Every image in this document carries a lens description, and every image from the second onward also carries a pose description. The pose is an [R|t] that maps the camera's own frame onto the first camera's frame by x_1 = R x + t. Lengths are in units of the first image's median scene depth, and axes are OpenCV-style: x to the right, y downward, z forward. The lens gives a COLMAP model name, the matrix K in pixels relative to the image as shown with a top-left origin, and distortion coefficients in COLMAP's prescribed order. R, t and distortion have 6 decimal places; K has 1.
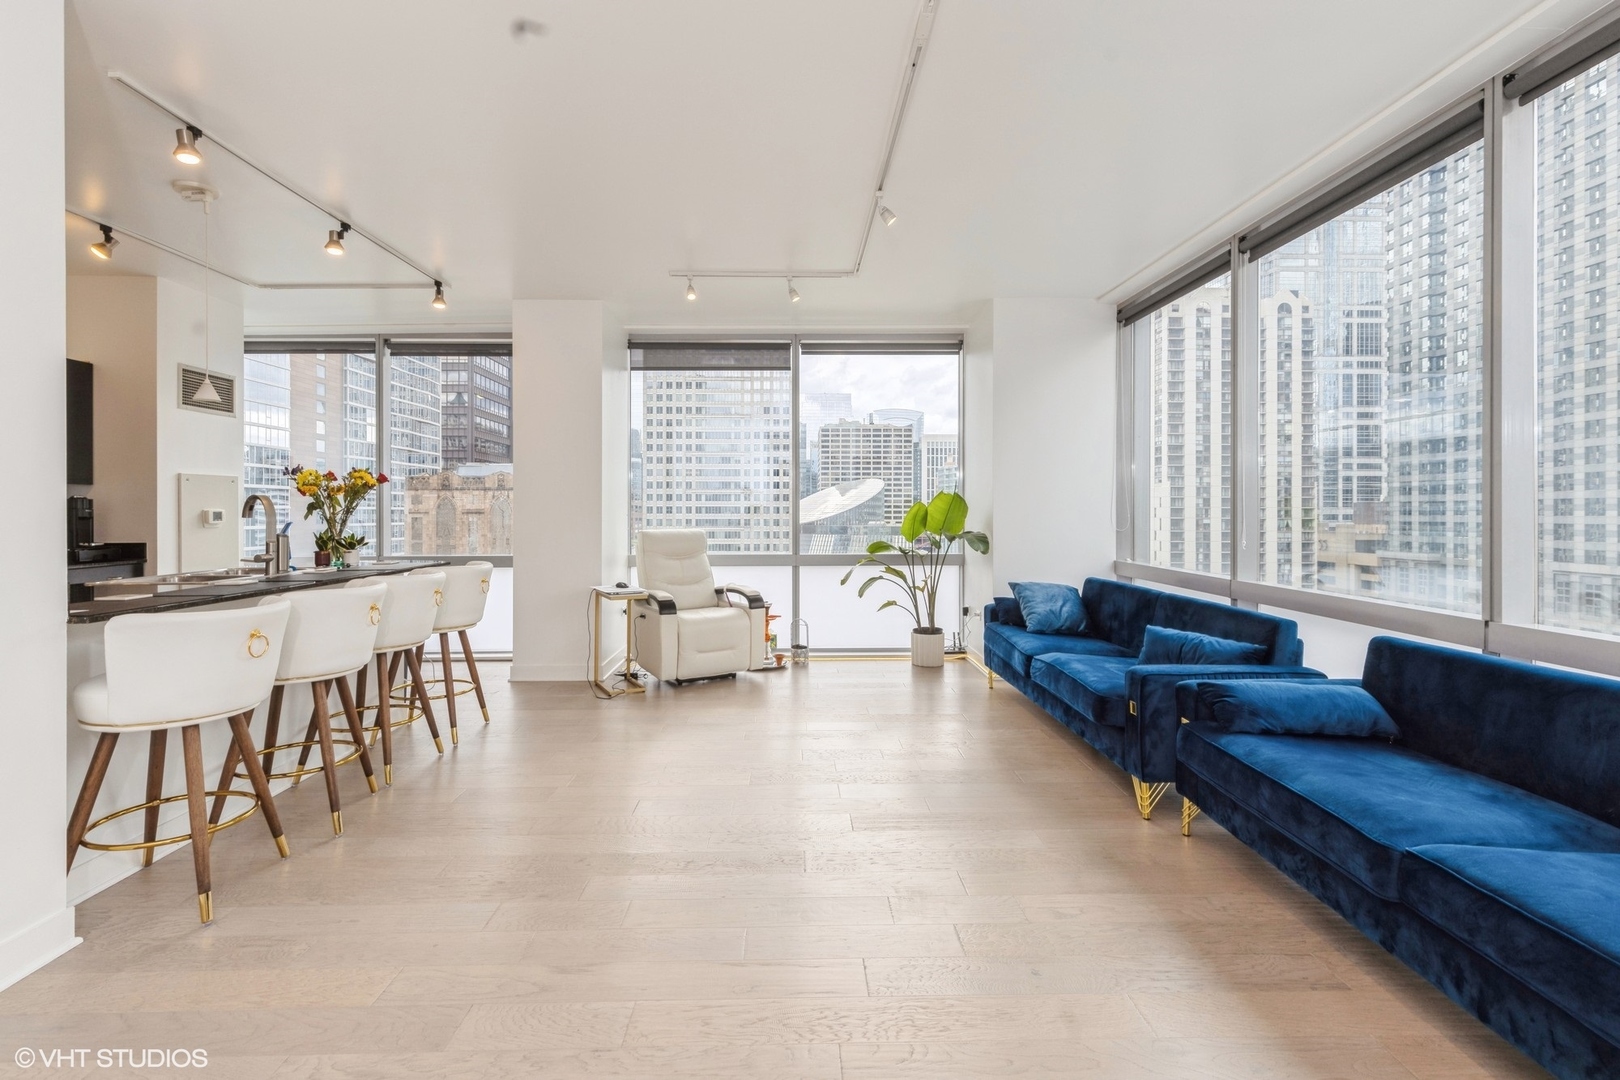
lens RADIAL K [[735.8, 0, 807.7], [0, 735.8, 520.7], [0, 0, 1]] dist [0.003571, -0.000038]
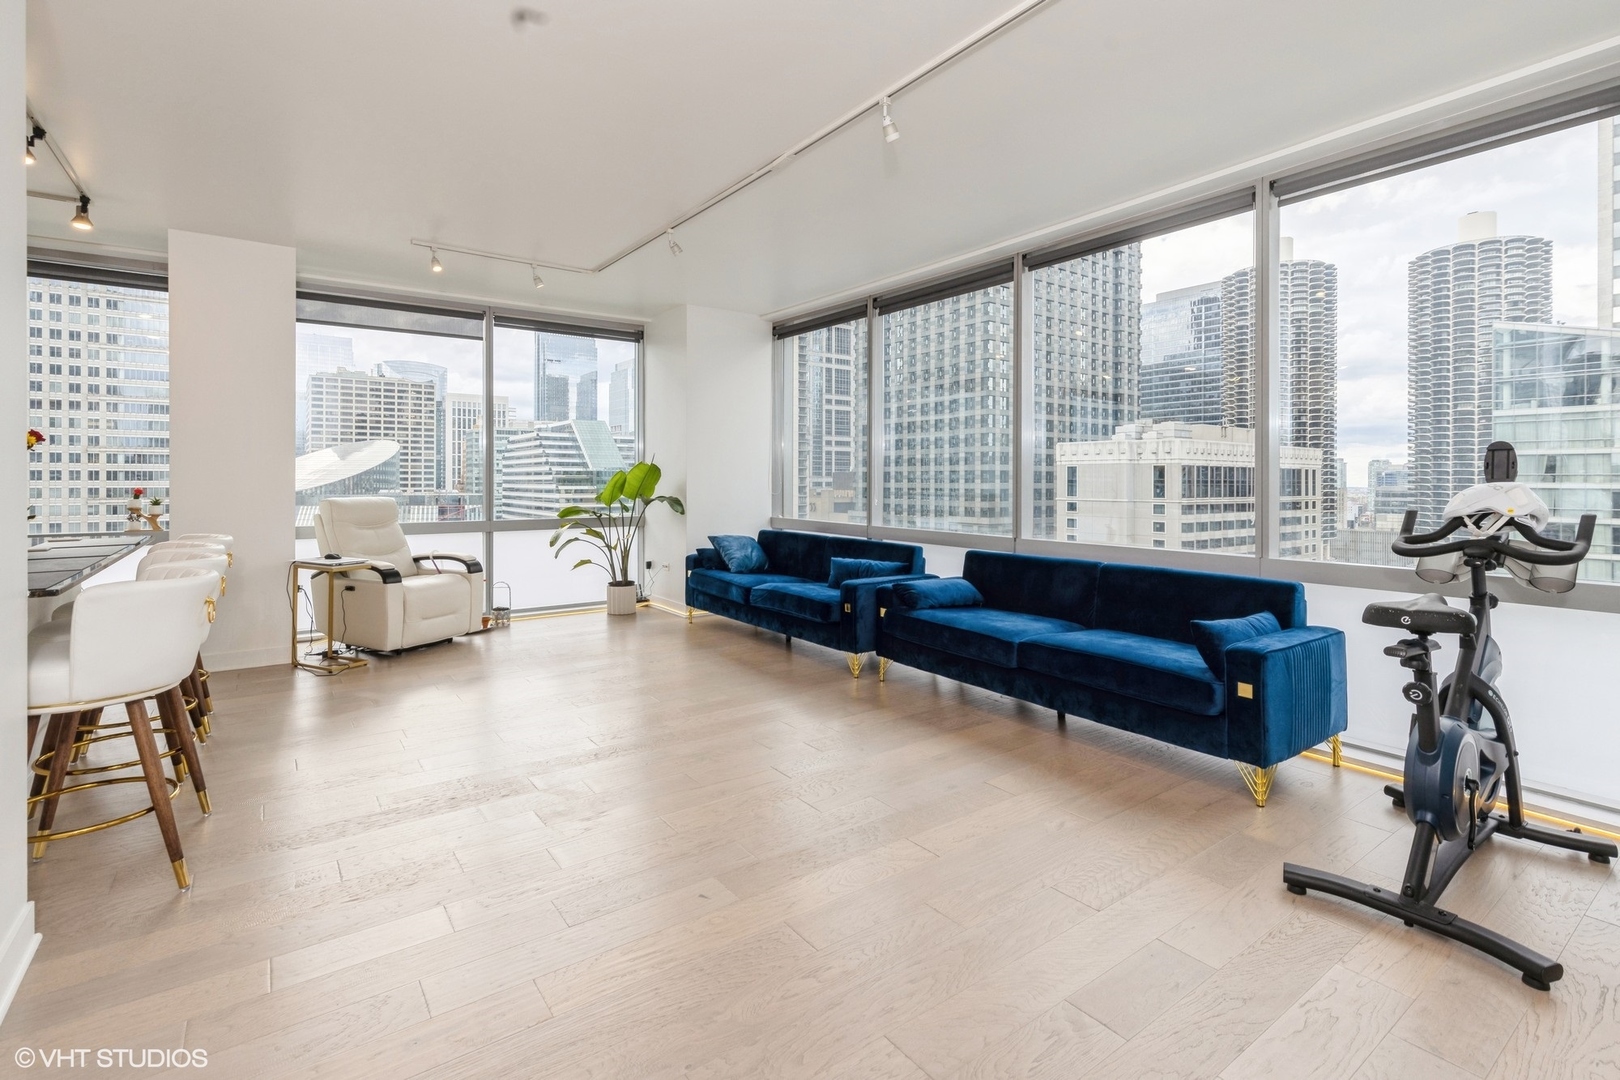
lens RADIAL K [[747.5, 0, 807.9], [0, 747.5, 482.1], [0, 0, 1]] dist [0.004573, -0.000022]
pose [[0.821621, 0.000183, 0.570034, -0.246836], [0.004413, 0.999968, -0.006682, 0.001331], [-0.570017, 0.008006, 0.821594, -0.111178]]
